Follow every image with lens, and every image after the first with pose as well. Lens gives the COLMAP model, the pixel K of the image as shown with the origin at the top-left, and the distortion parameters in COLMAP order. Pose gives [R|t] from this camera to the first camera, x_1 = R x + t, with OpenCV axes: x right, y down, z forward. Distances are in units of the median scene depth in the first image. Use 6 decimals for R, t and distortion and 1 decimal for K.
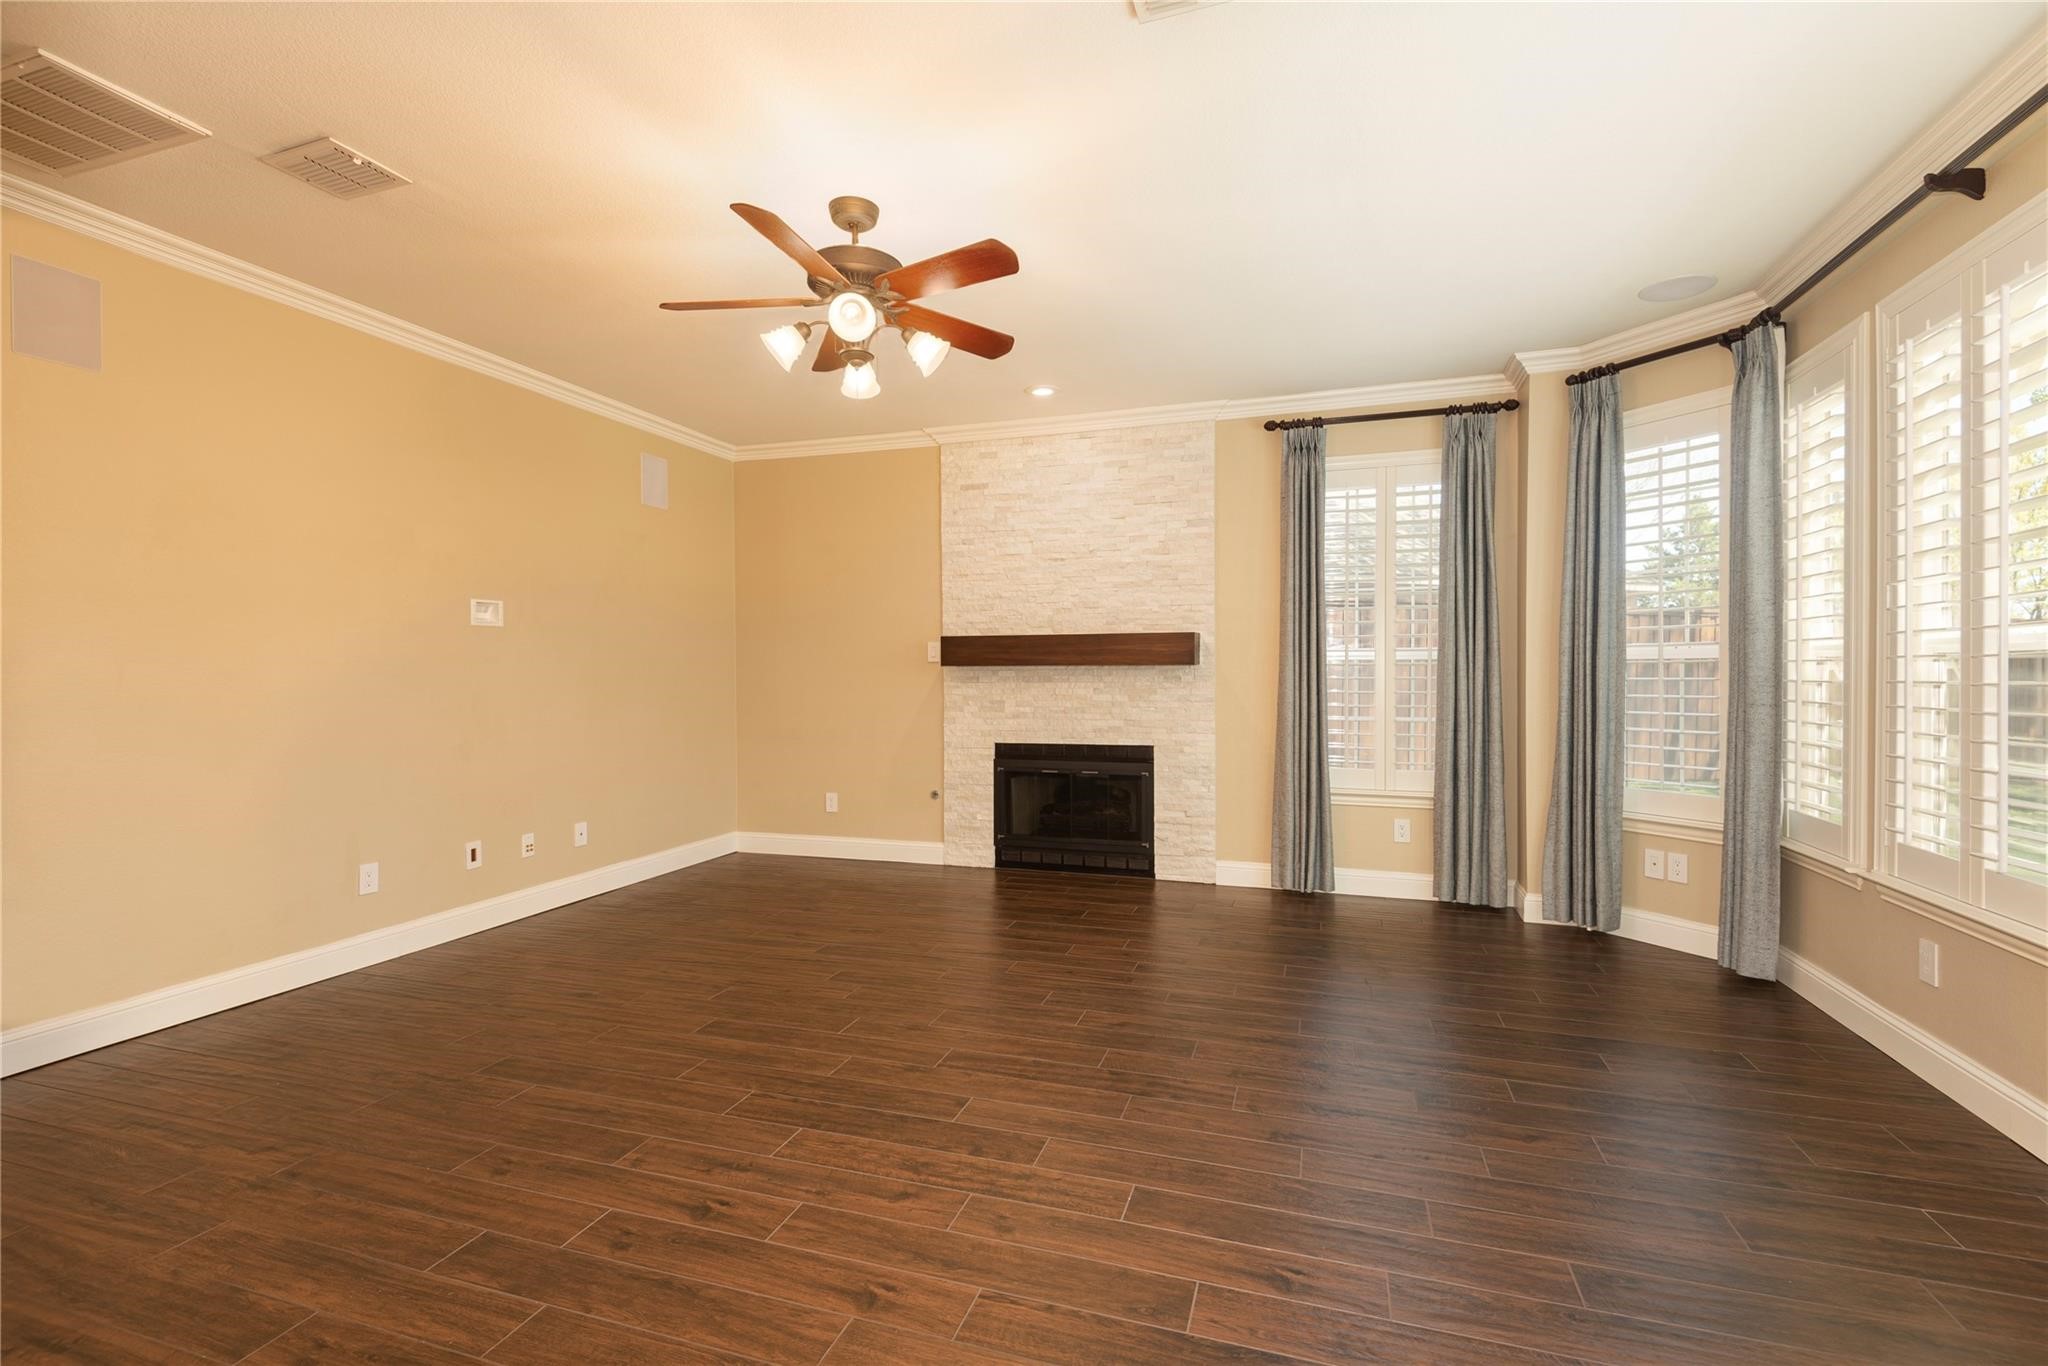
lens RADIAL K [[923.1, 0, 1021.6], [0, 923.1, 677.1], [0, 0, 1]] dist [0.030252, -0.016650]
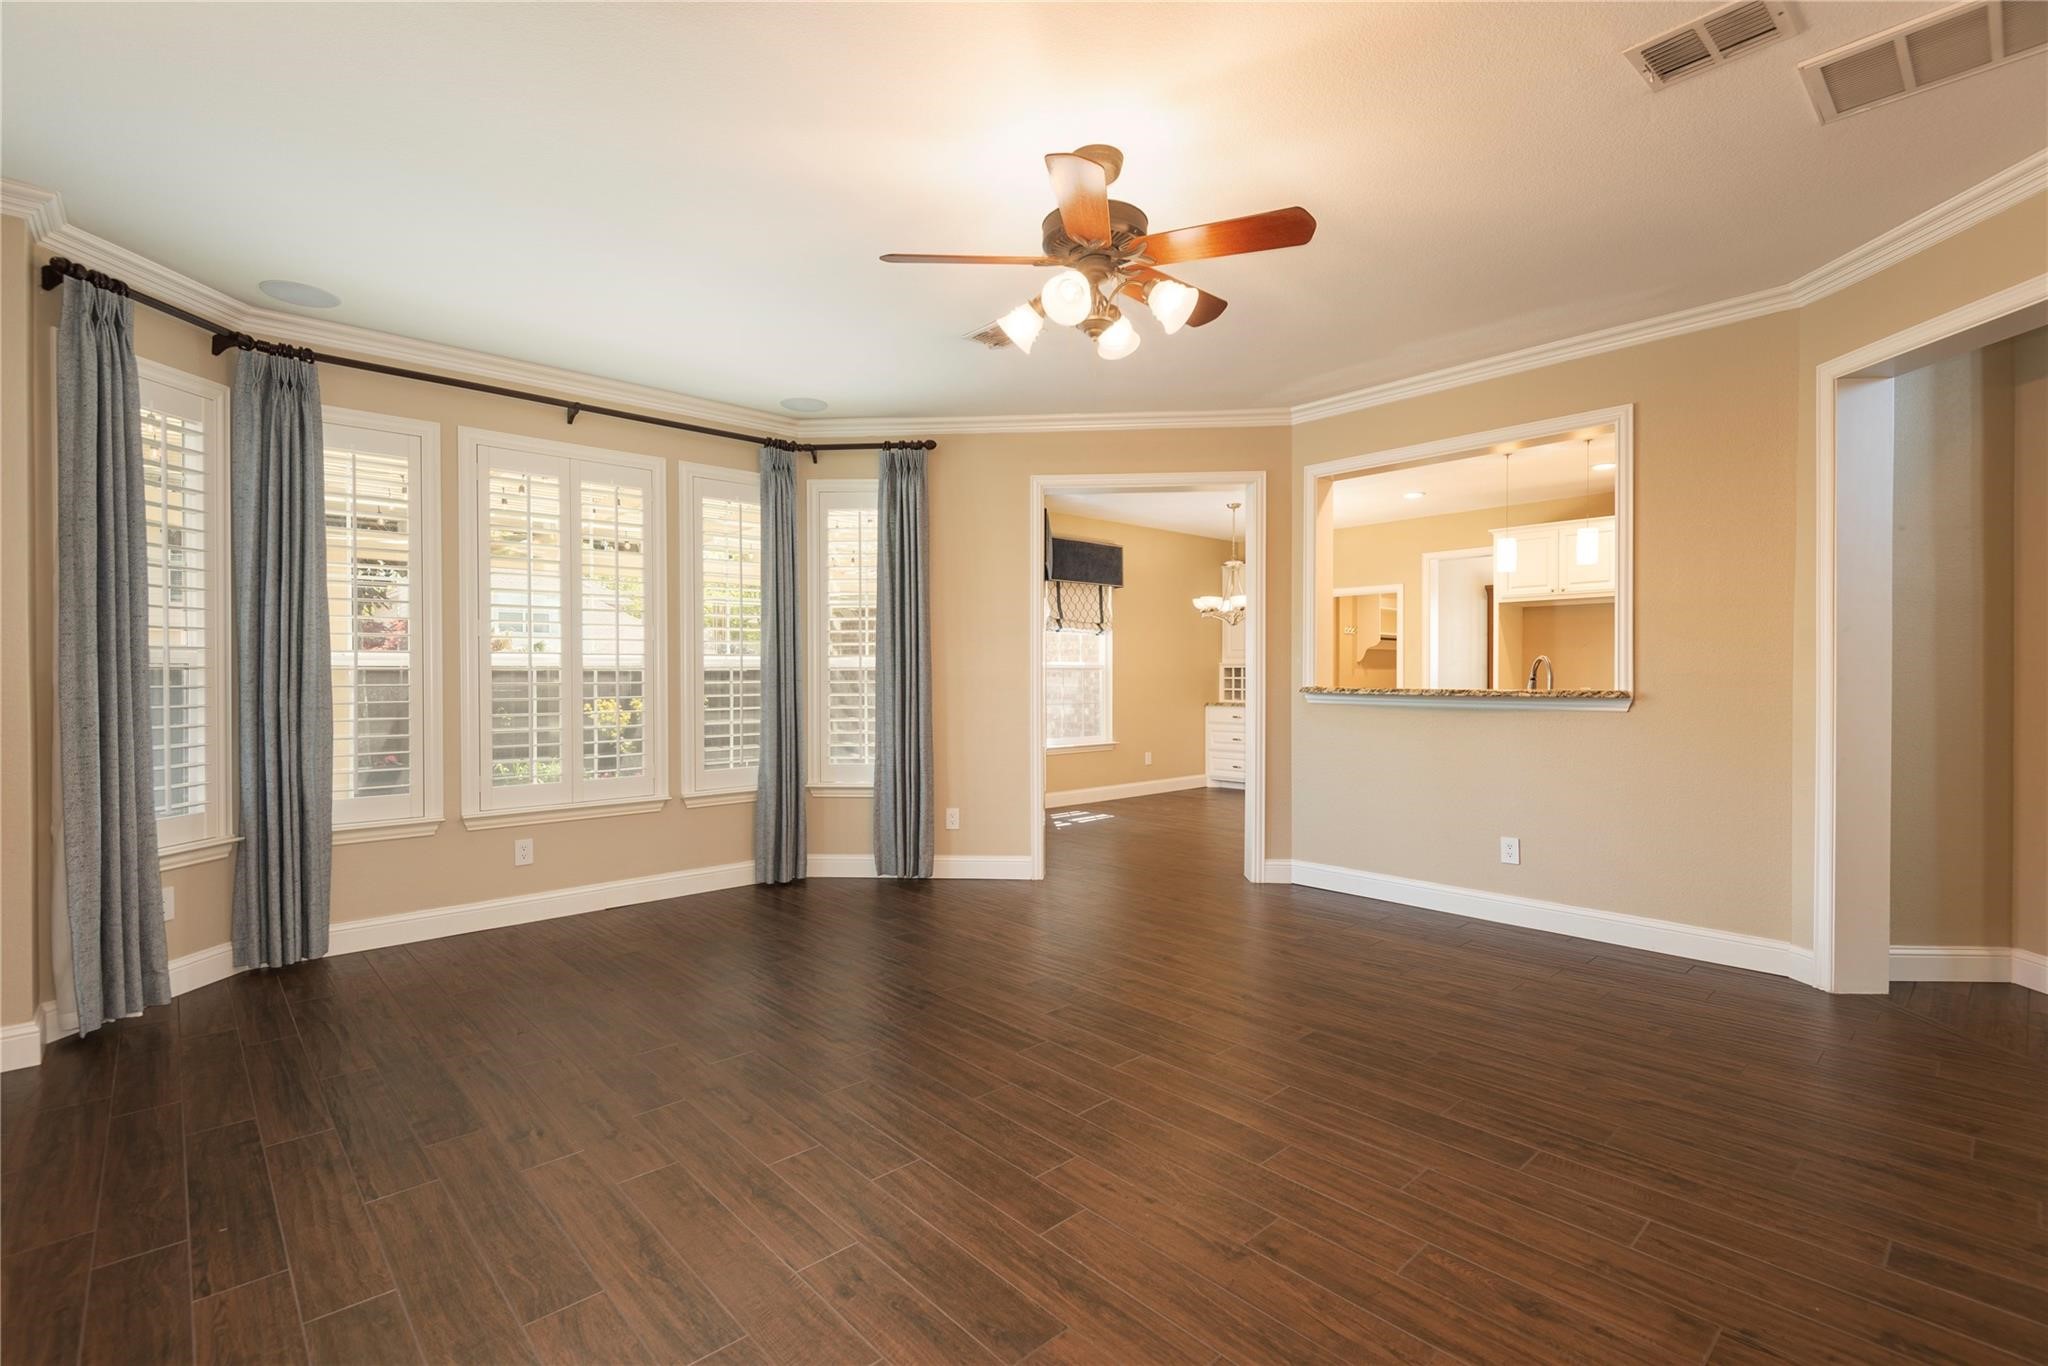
lens RADIAL K [[923.1, 0, 1027.2], [0, 923.1, 673.9], [0, 0, 1]] dist [0.030252, -0.016650]
pose [[-0.876517, 0.006325, 0.481330, -0.318547], [0.009154, 0.999952, 0.003531, -0.004345], [-0.481284, 0.007501, -0.876533, 1.050121]]
